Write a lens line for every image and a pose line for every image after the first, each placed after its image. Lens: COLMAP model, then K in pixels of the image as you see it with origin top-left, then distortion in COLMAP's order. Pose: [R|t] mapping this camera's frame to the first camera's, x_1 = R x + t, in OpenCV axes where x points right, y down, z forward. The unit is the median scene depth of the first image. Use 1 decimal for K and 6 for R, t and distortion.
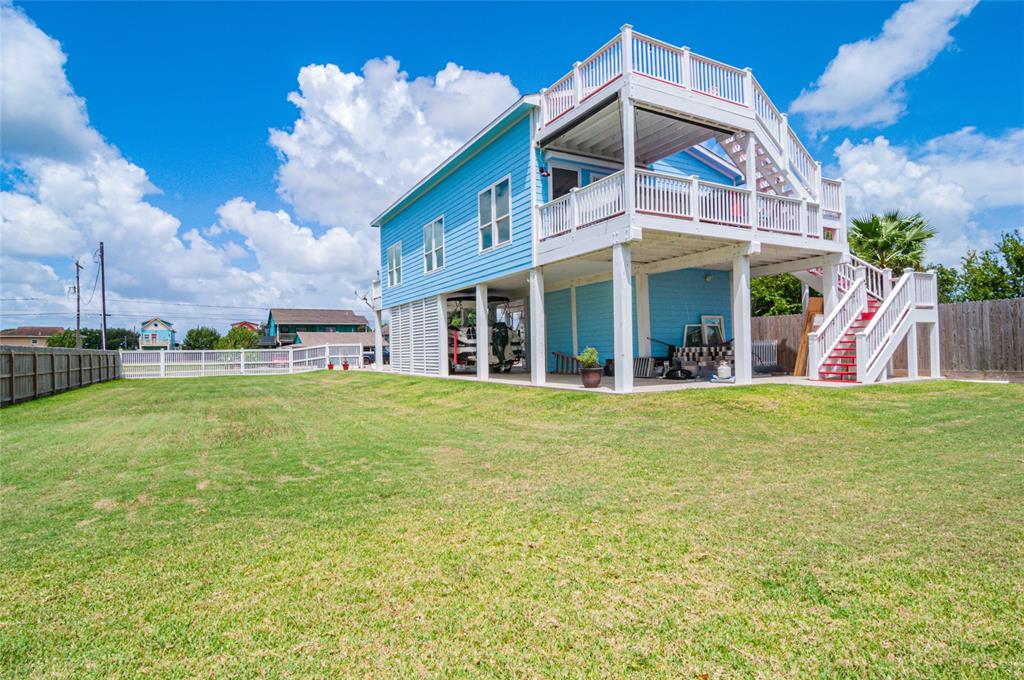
lens RADIAL K [[550.4, 0, 512.0], [0, 550.4, 340.0], [0, 0, 1]] dist [-0.051154, -0.000159]
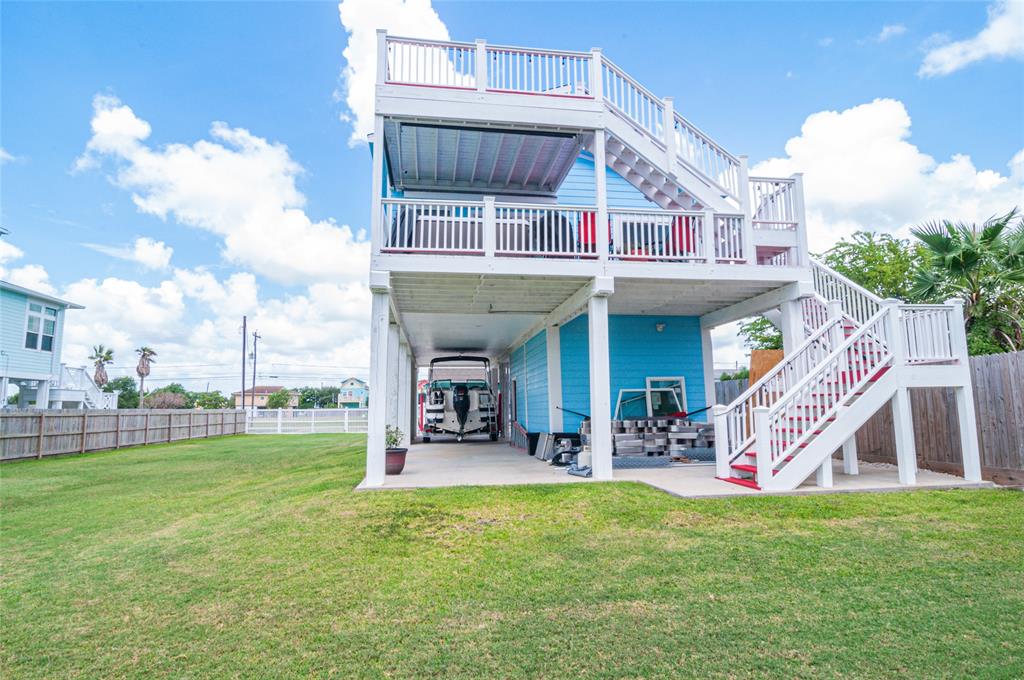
lens RADIAL K [[532.0, 0, 512.0], [0, 532.0, 340.0], [0, 0, 1]] dist [-0.035444, 0.000005]
pose [[0.937939, -0.034938, -0.345035, 0.543062], [-0.000853, 0.994677, -0.103039, -0.025933], [0.346798, 0.096939, 0.932917, 0.305405]]
